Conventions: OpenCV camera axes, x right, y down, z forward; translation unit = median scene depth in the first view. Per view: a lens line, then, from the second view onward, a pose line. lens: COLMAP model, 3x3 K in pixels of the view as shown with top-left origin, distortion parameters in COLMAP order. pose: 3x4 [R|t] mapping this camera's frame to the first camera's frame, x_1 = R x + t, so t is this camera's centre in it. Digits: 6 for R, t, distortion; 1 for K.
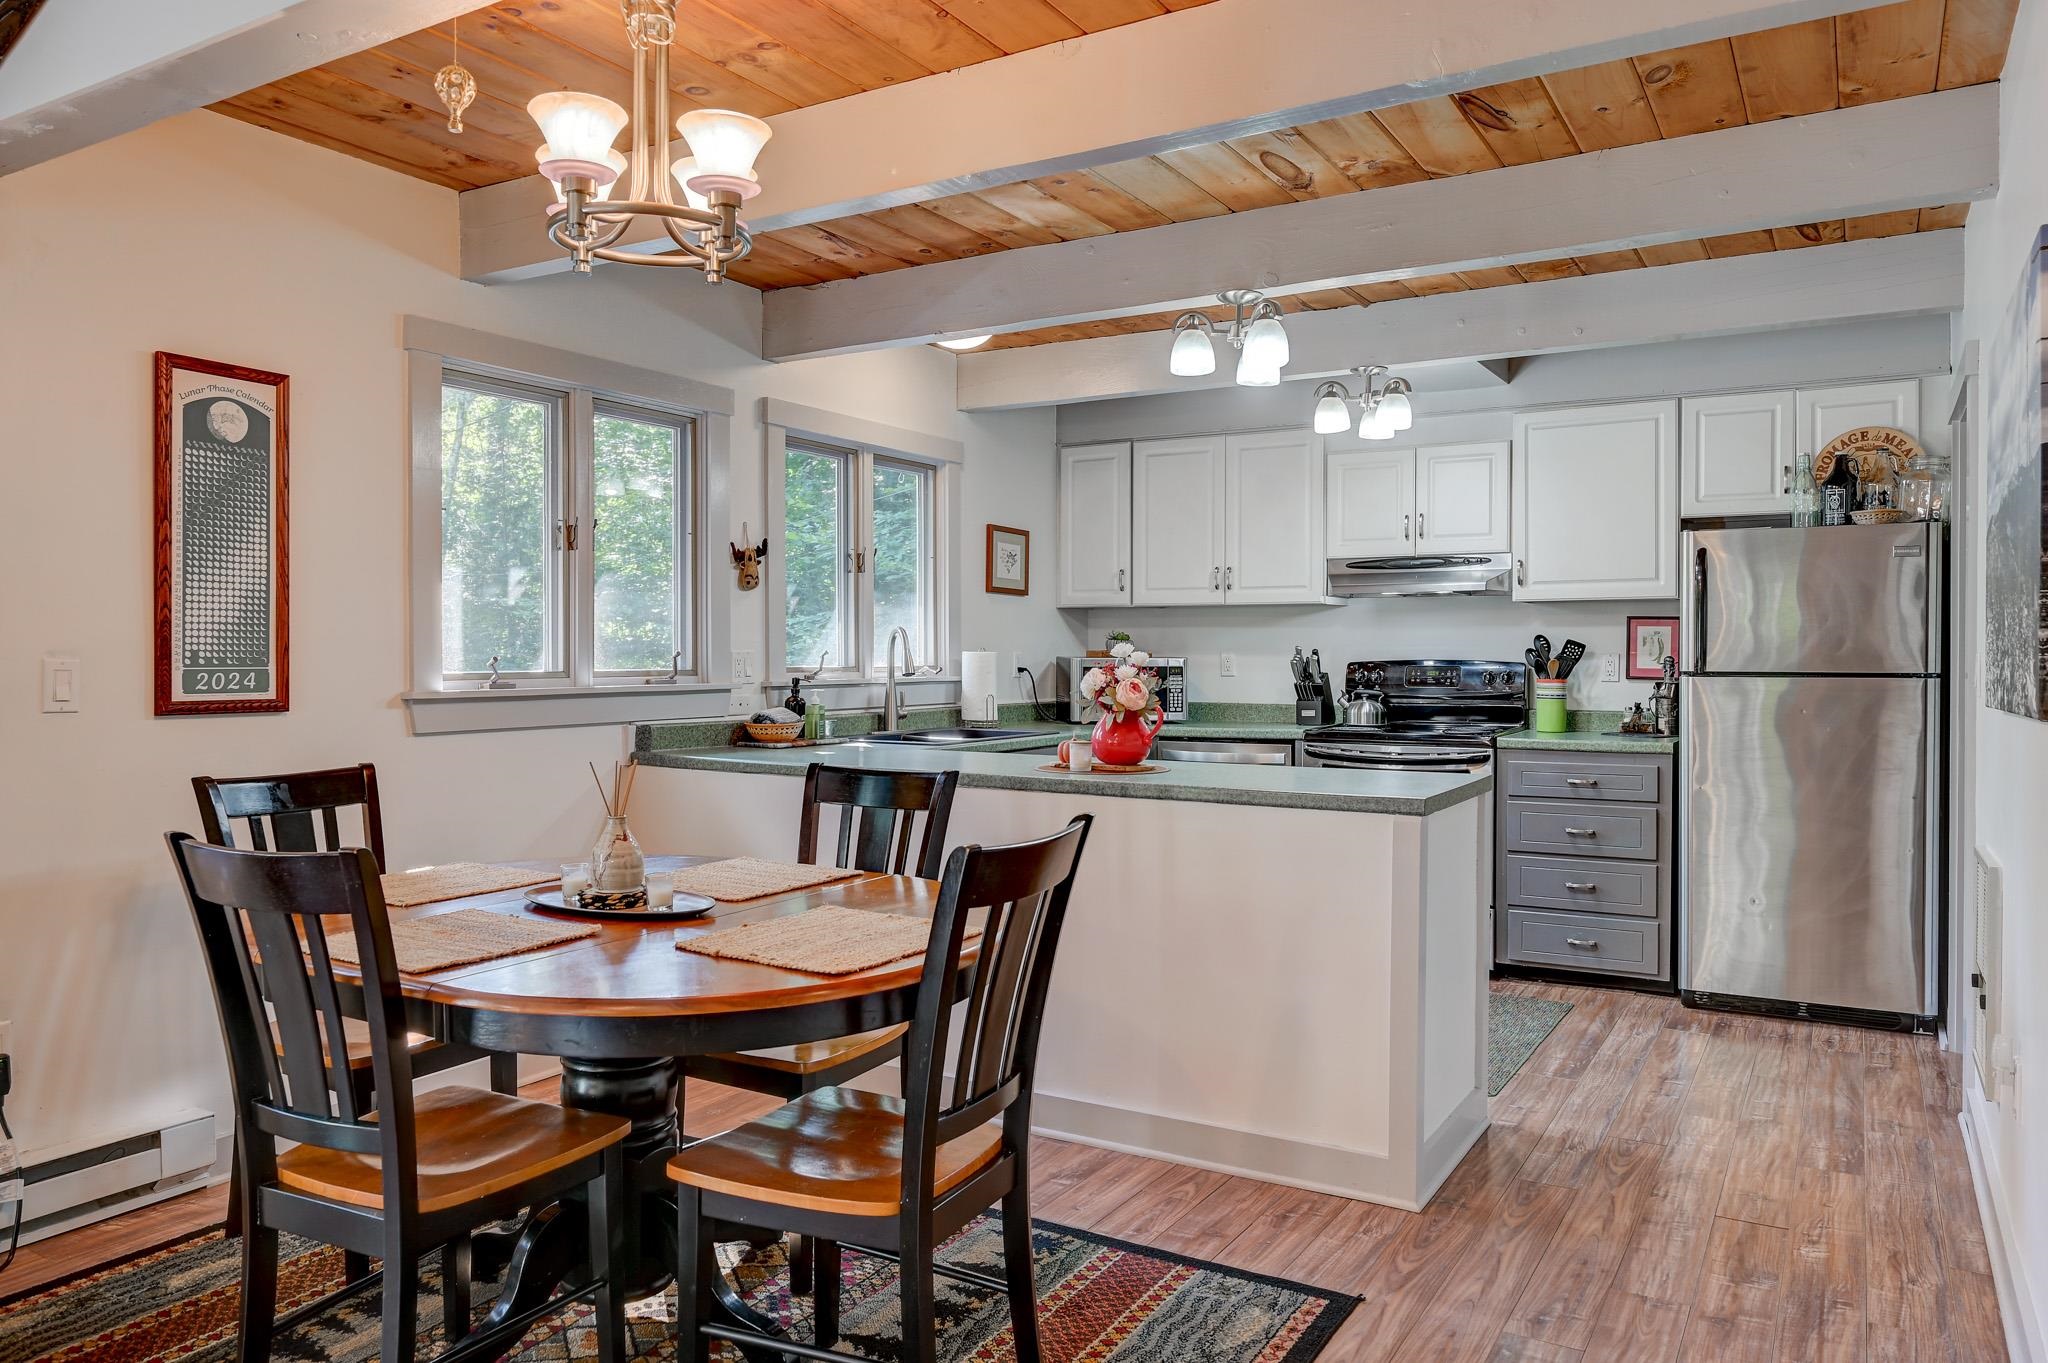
lens RADIAL K [[1429.5, 0, 1044.7], [0, 1429.5, 667.5], [0, 0, 1]] dist [0.002376, 0.006359]
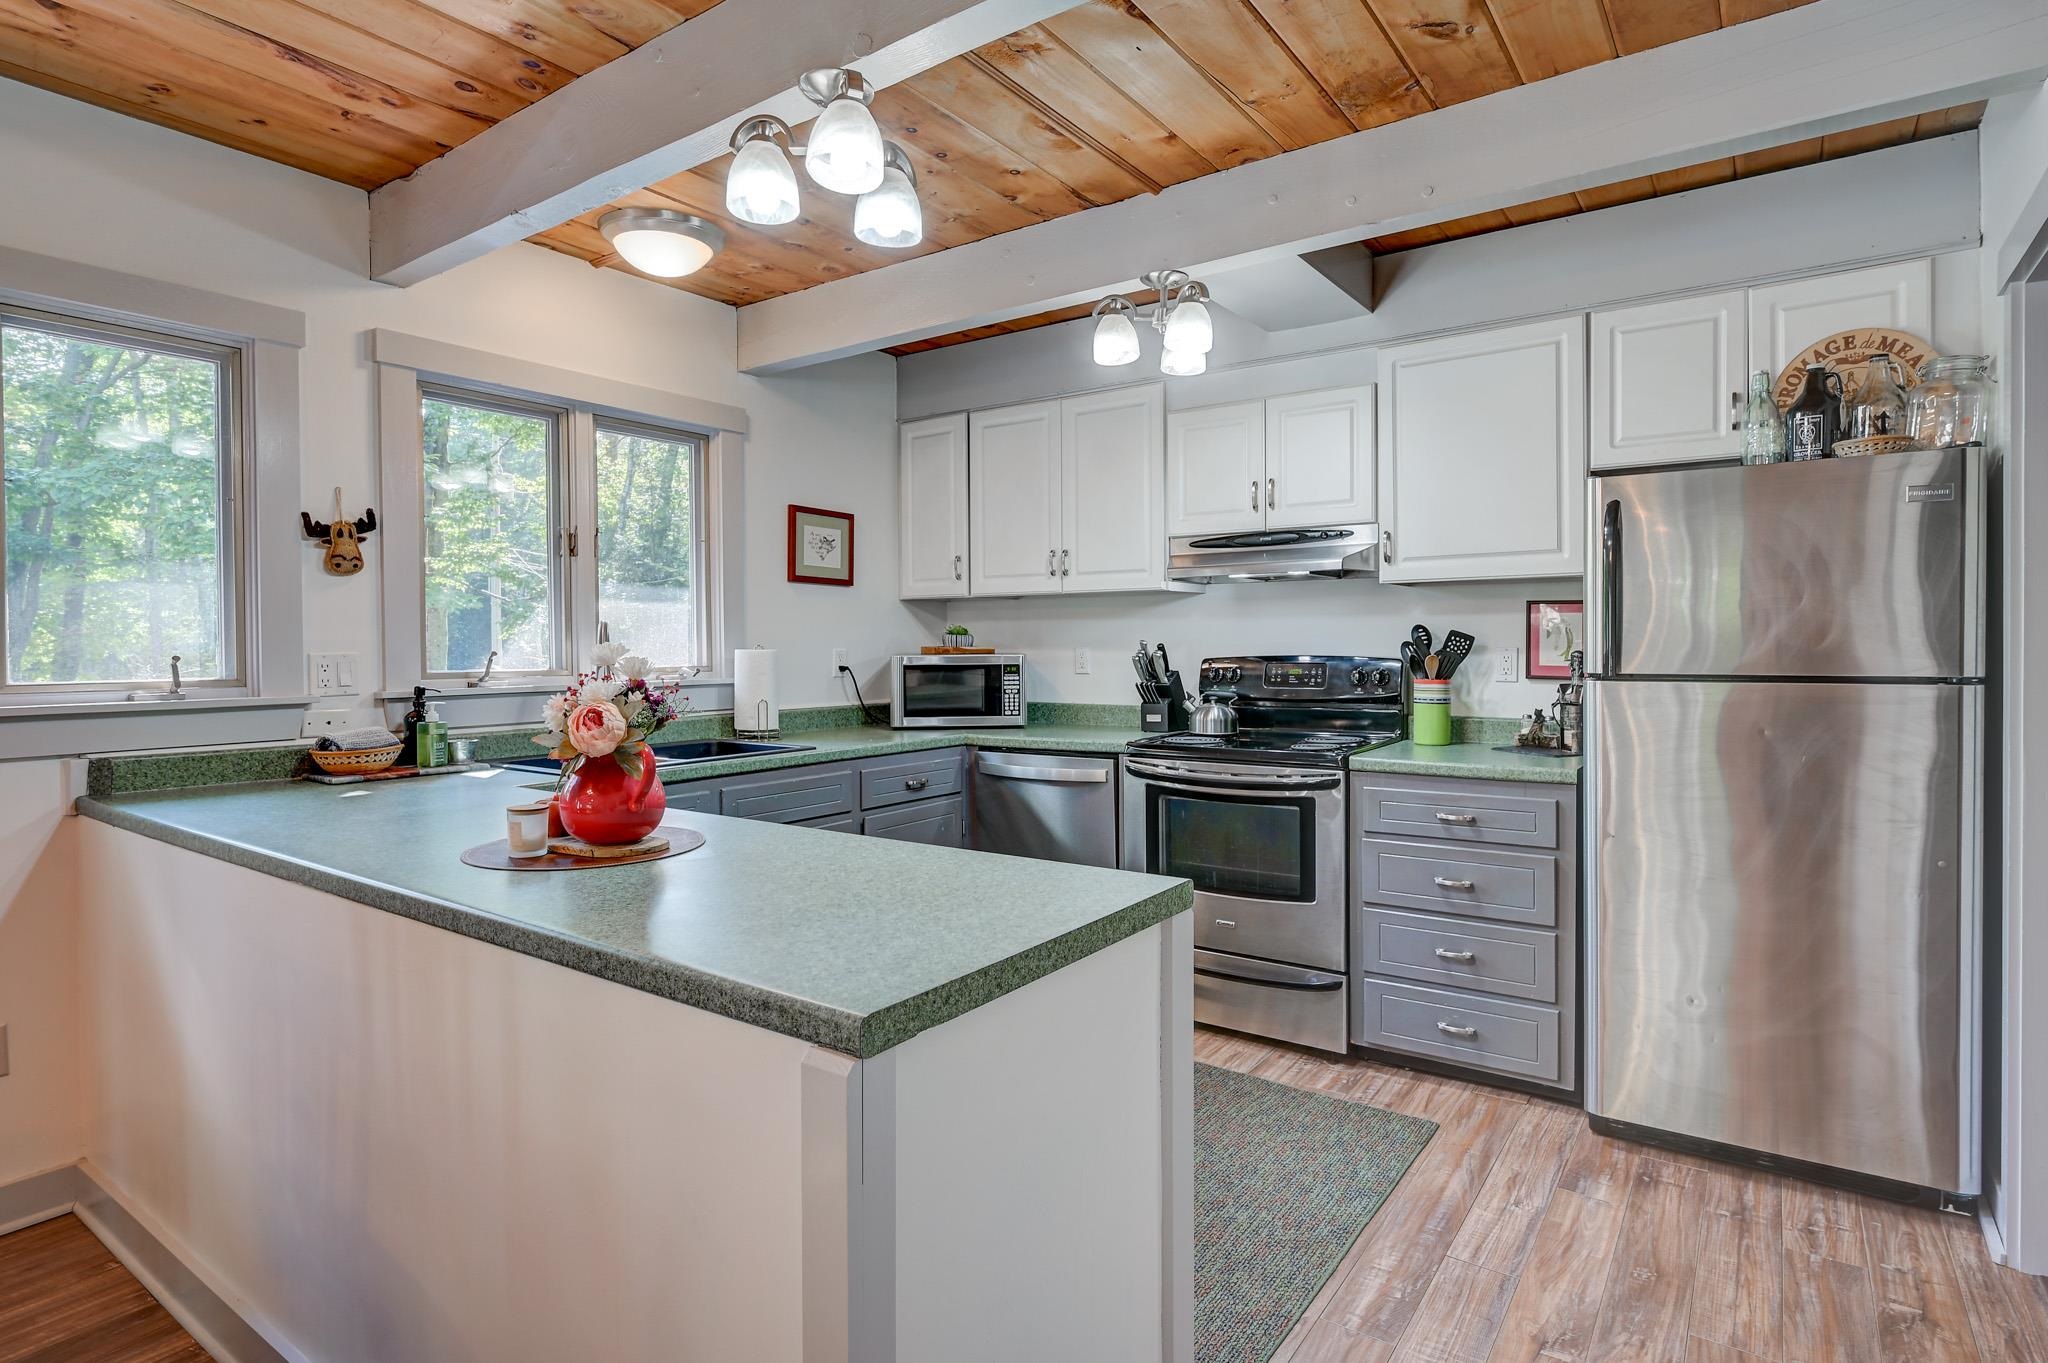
lens RADIAL K [[1062.7, 0, 1066.4], [0, 1062.7, 656.5], [0, 0, 1]] dist [0.000686, 0.001558]
pose [[0.997414, -0.005768, -0.071641, 0.210956], [0.005972, 0.999979, 0.002622, -0.008417], [0.071624, -0.003043, 0.997427, 0.423796]]
